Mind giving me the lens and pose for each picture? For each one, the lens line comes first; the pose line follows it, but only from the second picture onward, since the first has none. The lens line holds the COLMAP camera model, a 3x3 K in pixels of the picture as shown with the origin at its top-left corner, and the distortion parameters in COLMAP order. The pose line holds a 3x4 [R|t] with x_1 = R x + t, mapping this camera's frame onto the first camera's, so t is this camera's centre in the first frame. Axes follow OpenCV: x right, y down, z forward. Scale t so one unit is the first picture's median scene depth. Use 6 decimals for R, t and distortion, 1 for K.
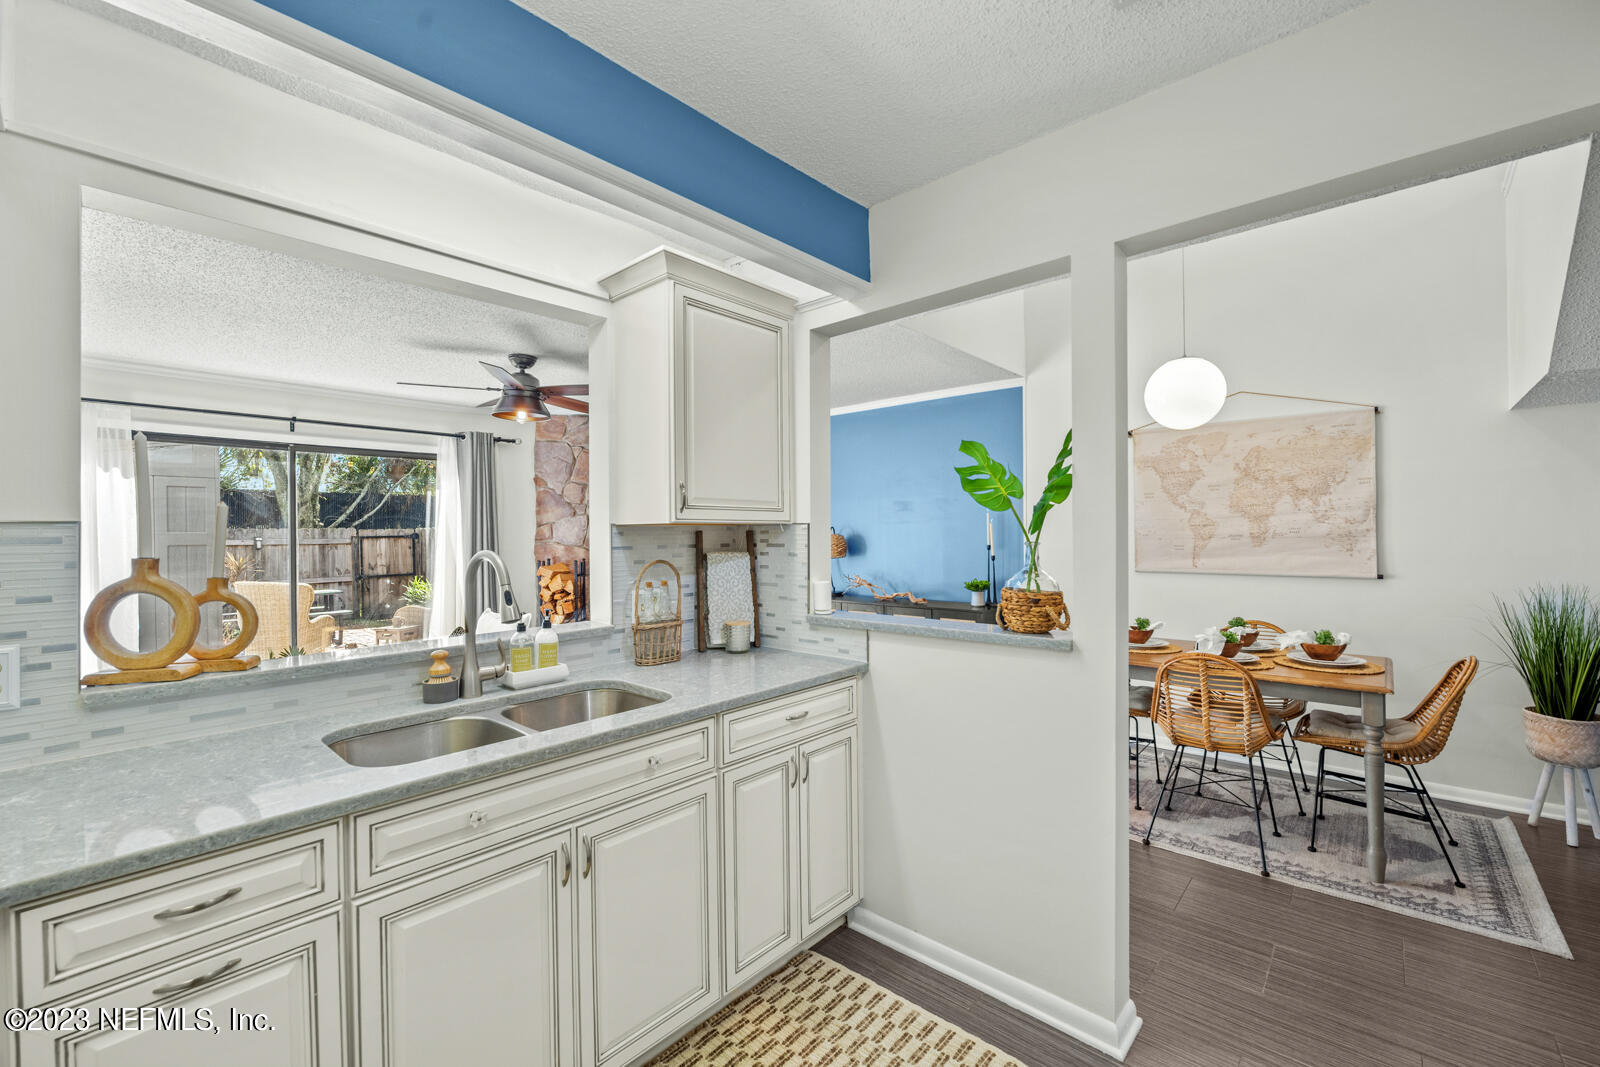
lens RADIAL K [[643.7, 0, 797.2], [0, 643.7, 533.8], [0, 0, 1]] dist [-0.004459, 0.001038]
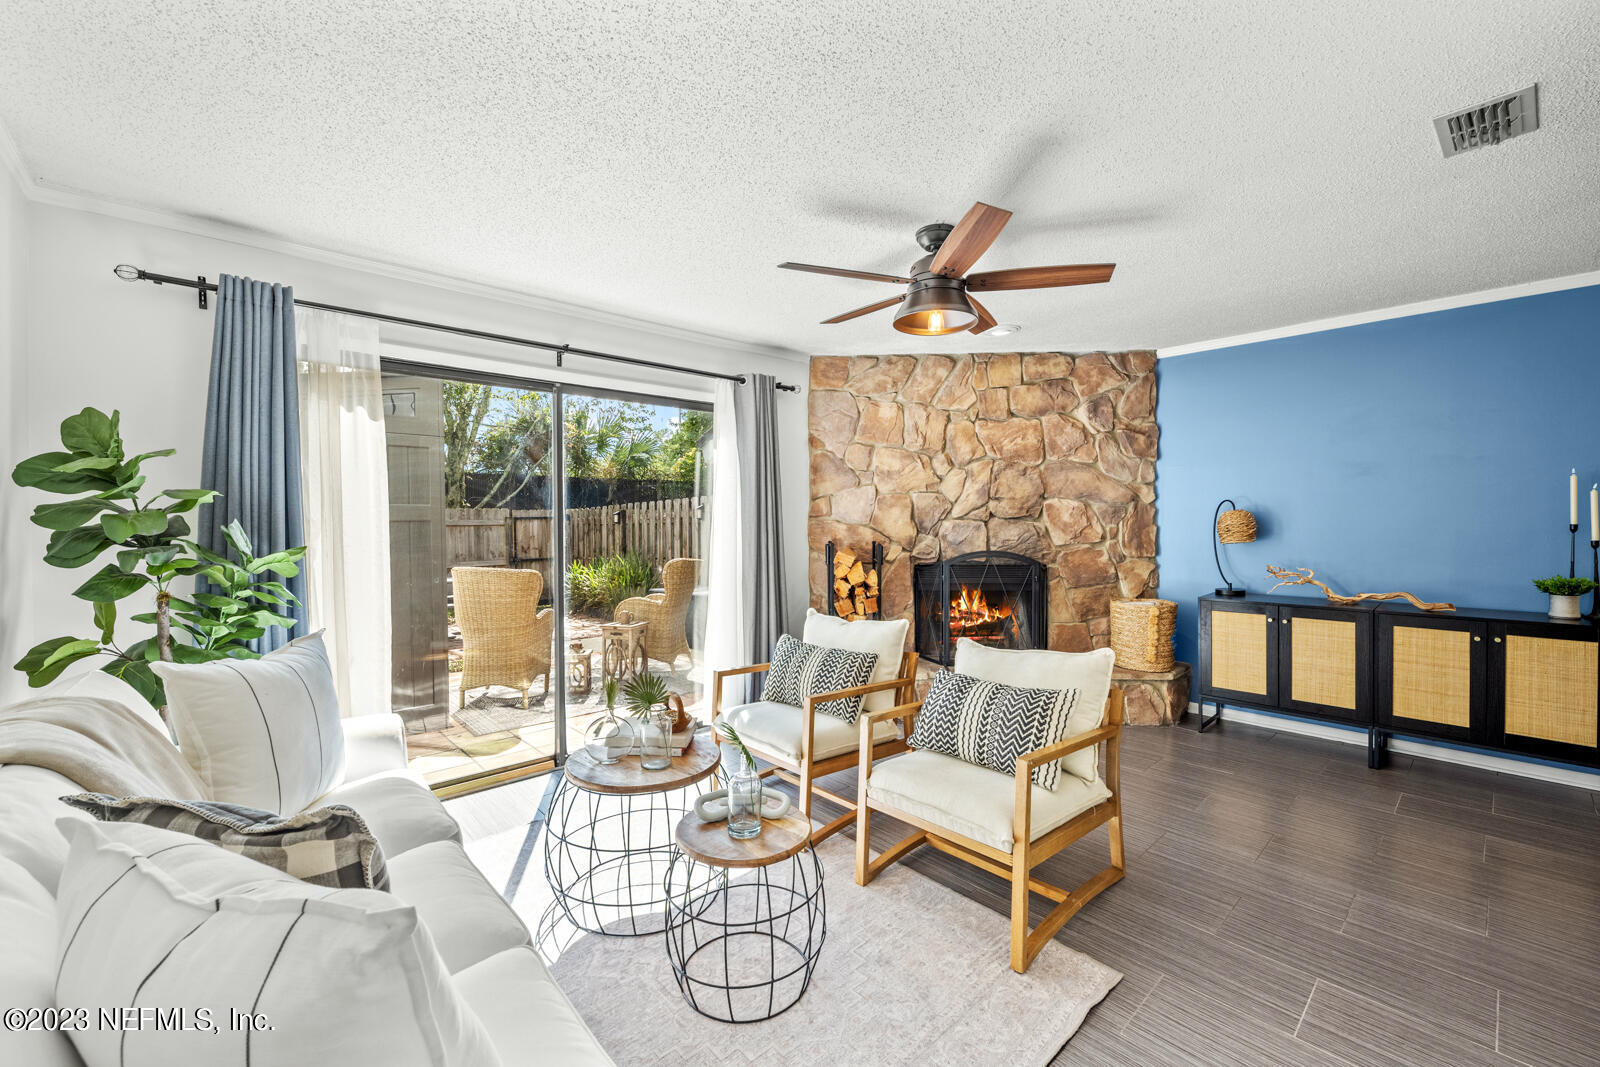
lens RADIAL K [[643.7, 0, 818.5], [0, 643.7, 523.7], [0, 0, 1]] dist [-0.004459, 0.001038]
pose [[0.995869, 0.005473, -0.090640, -0.490765], [-0.005035, 0.999974, 0.005067, 0.020878], [0.090665, -0.004590, 0.995871, 0.334008]]
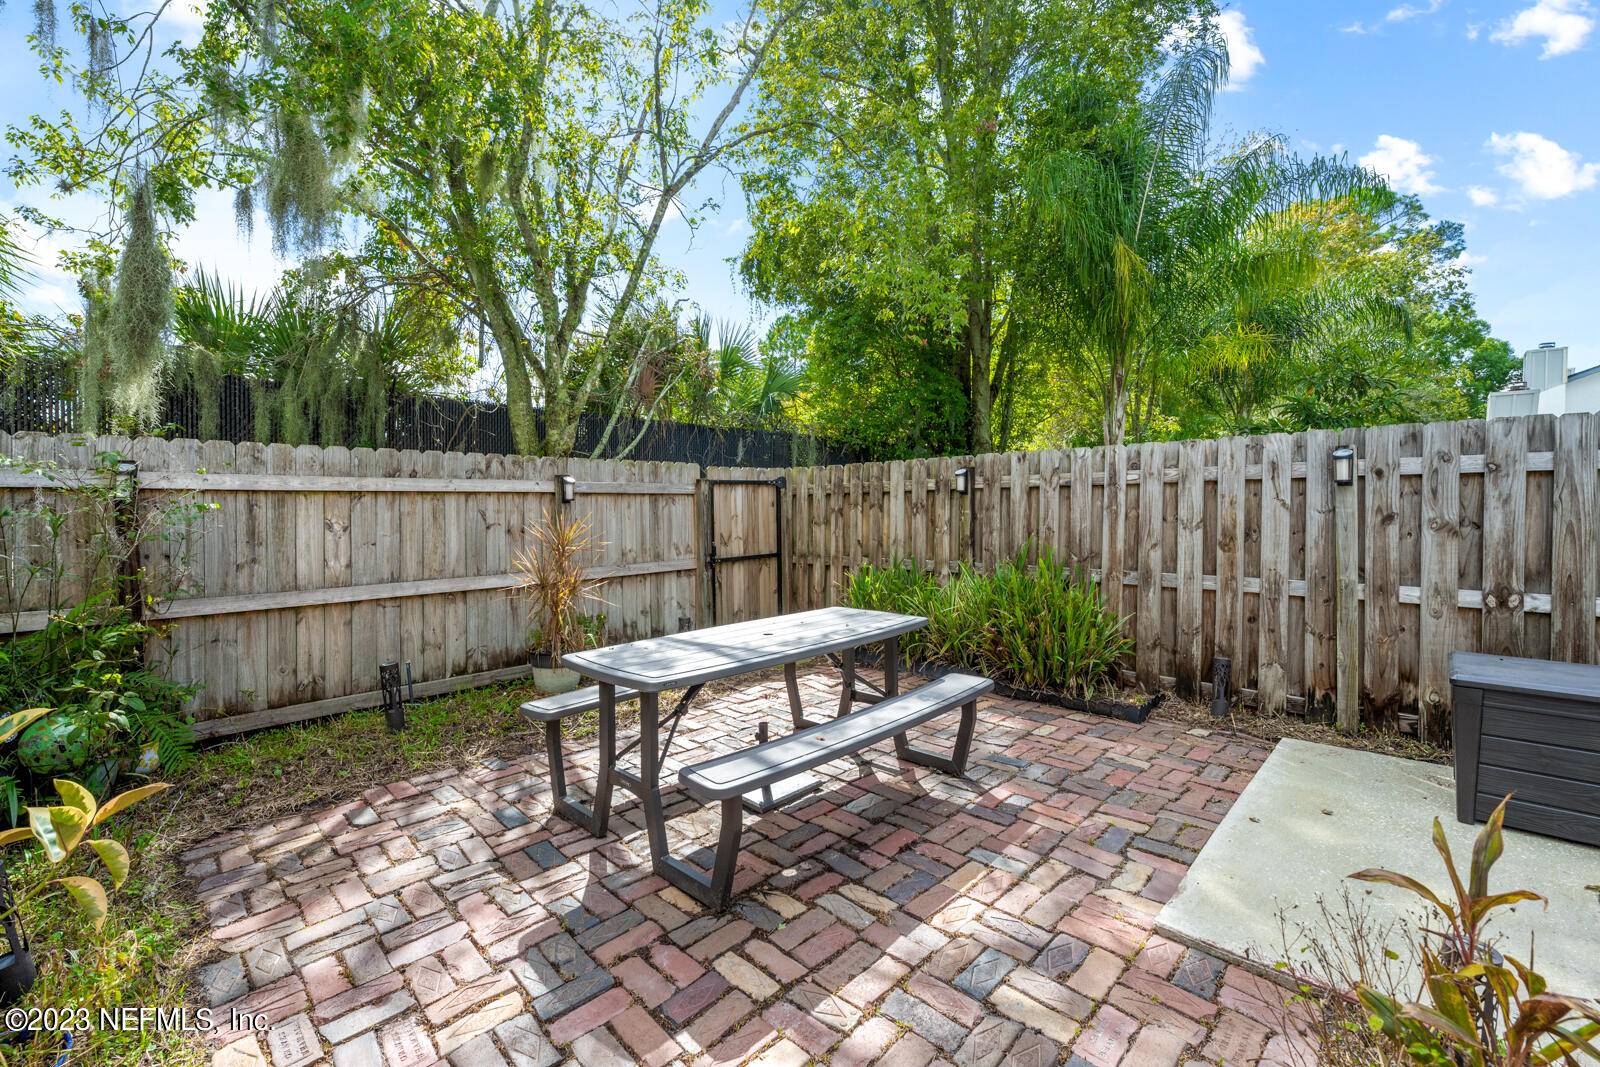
lens RADIAL K [[680.9, 0, 797.4], [0, 680.9, 518.2], [0, 0, 1]] dist [-0.002942, -0.000145]
pose [[0.999067, 0.017117, -0.039642, -1.931819], [-0.016174, 0.999582, 0.023974, 0.065172], [0.040035, -0.023311, 0.998926, 1.522590]]
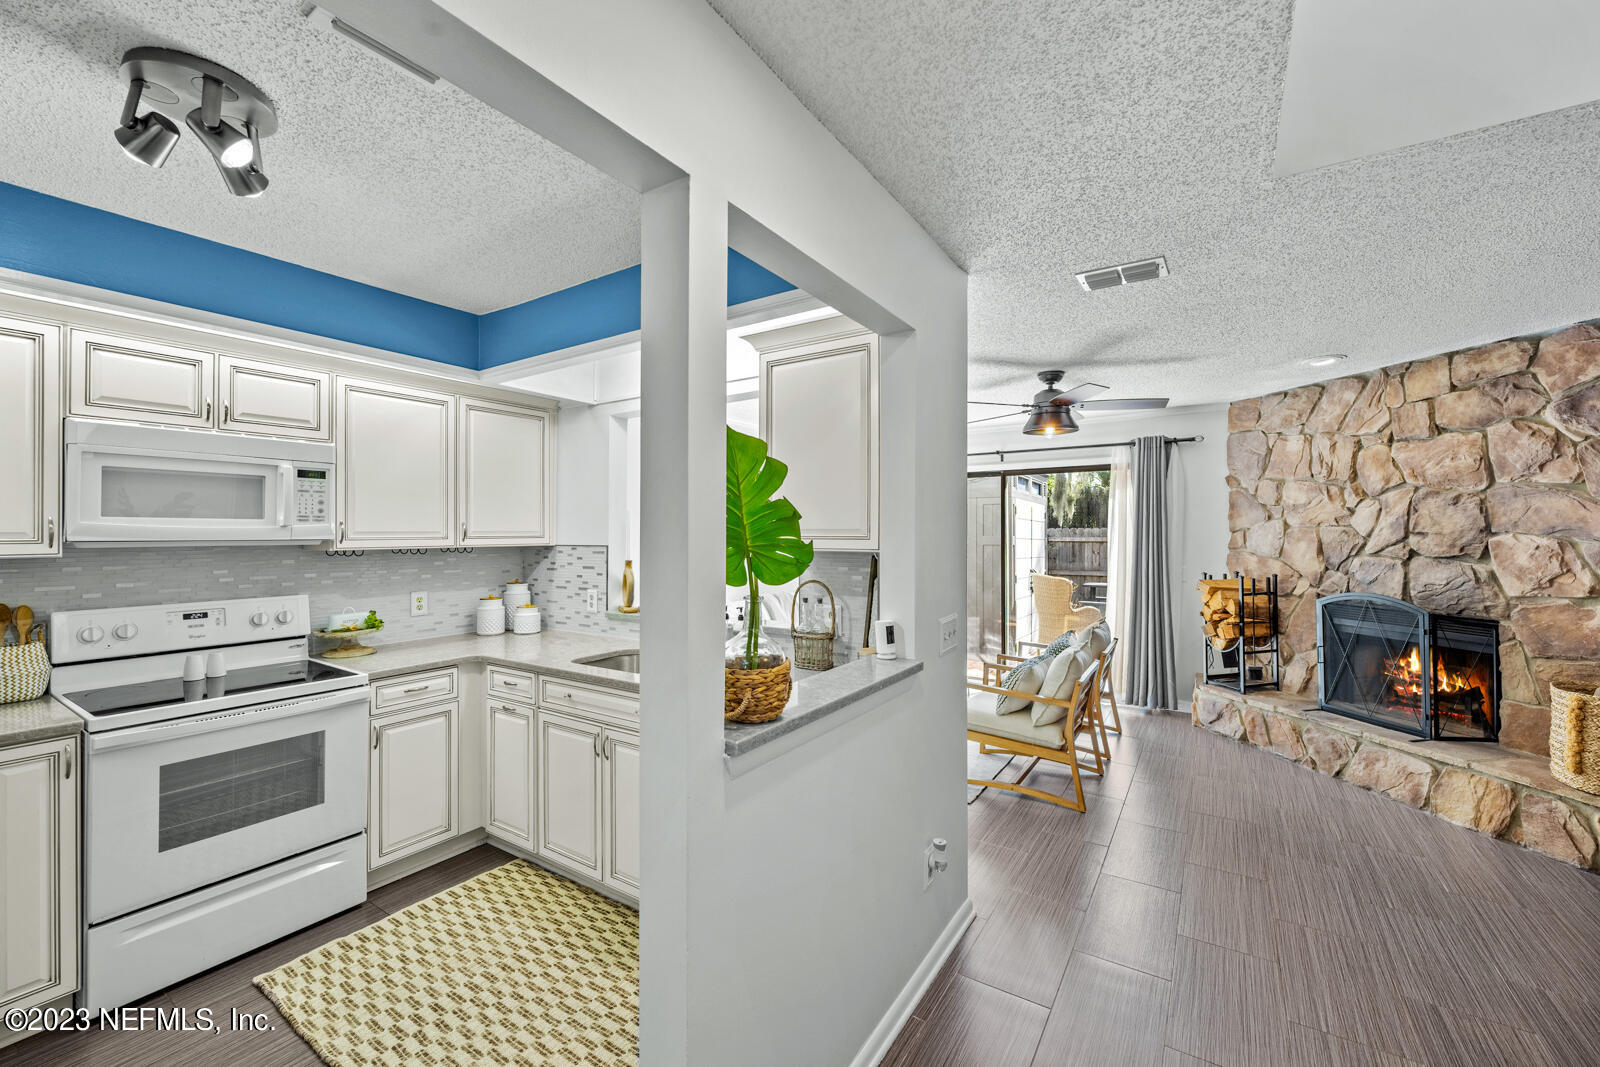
lens RADIAL K [[643.7, 0, 803.6], [0, 643.7, 526.8], [0, 0, 1]] dist [-0.004459, 0.001038]
pose [[0.166852, 0.001569, -0.985981, 0.524498], [0.000916, 0.999998, 0.001747, -0.032788], [0.985982, -0.001195, 0.166850, 0.443801]]
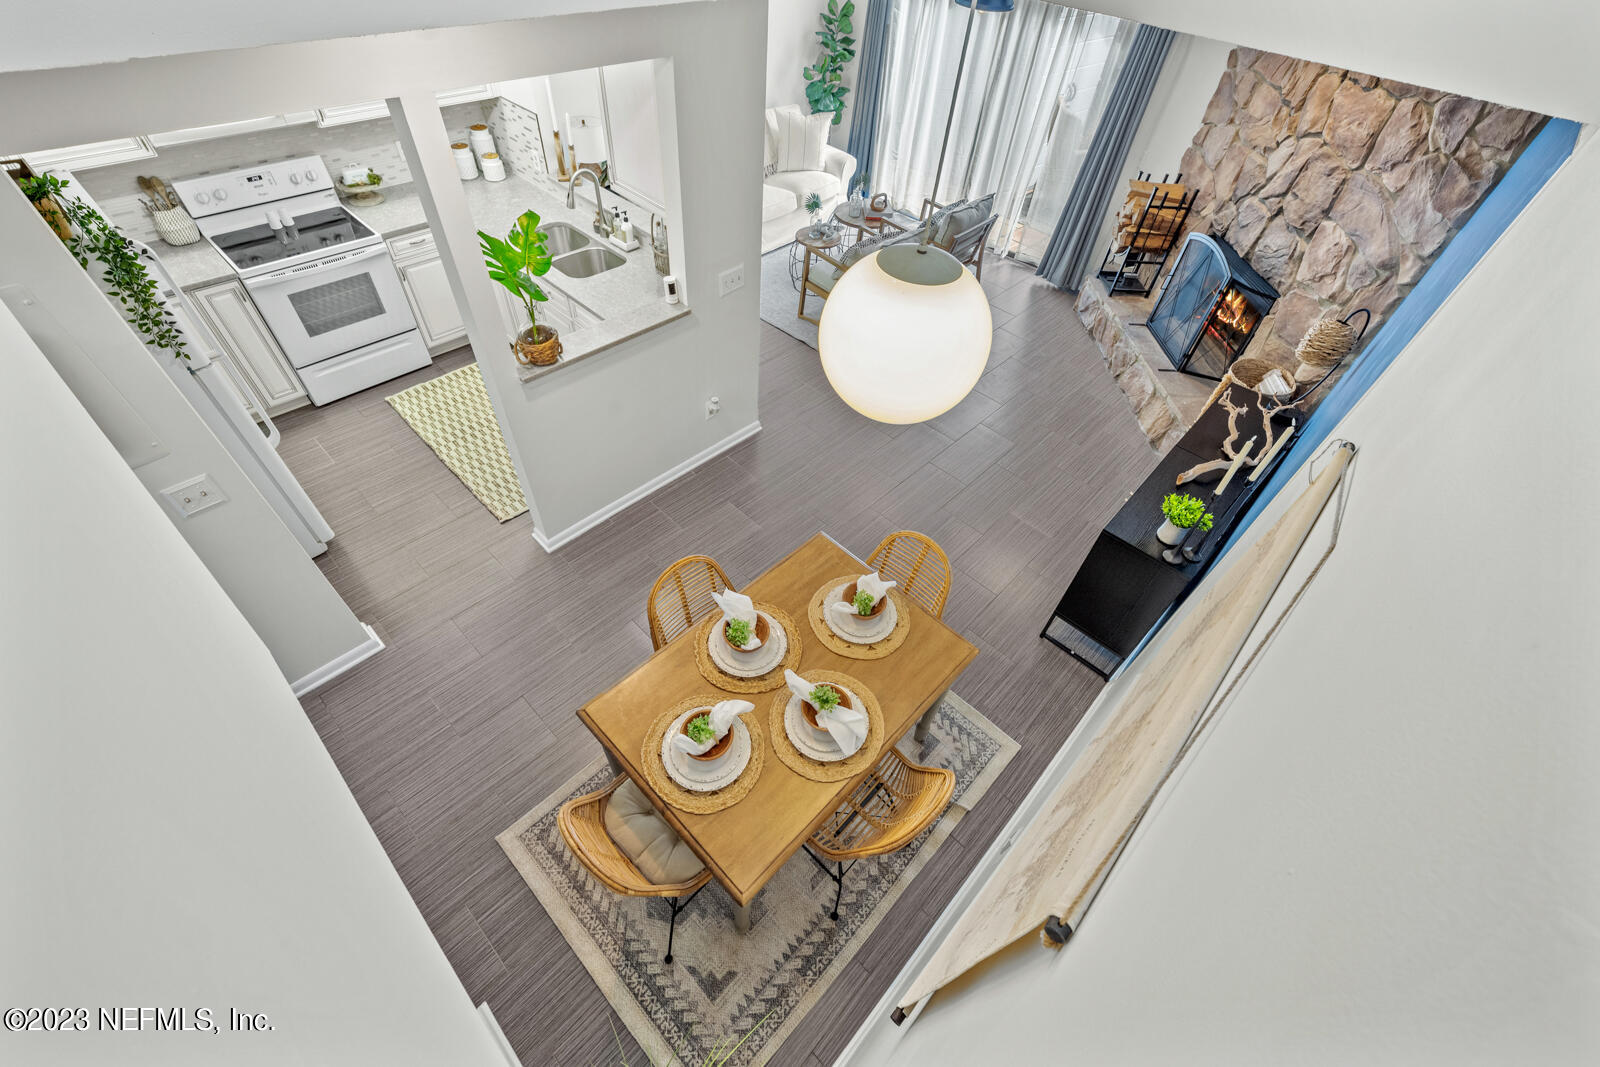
lens RADIAL K [[643.7, 0, 803.6], [0, 643.7, 533.0], [0, 0, 1]] dist [-0.004459, 0.001038]
pose [[-0.020256, 0.750126, -0.660984, 0.792622], [-0.069902, 0.658439, 0.749381, -0.366174], [0.997348, 0.061384, 0.039098, 0.755227]]
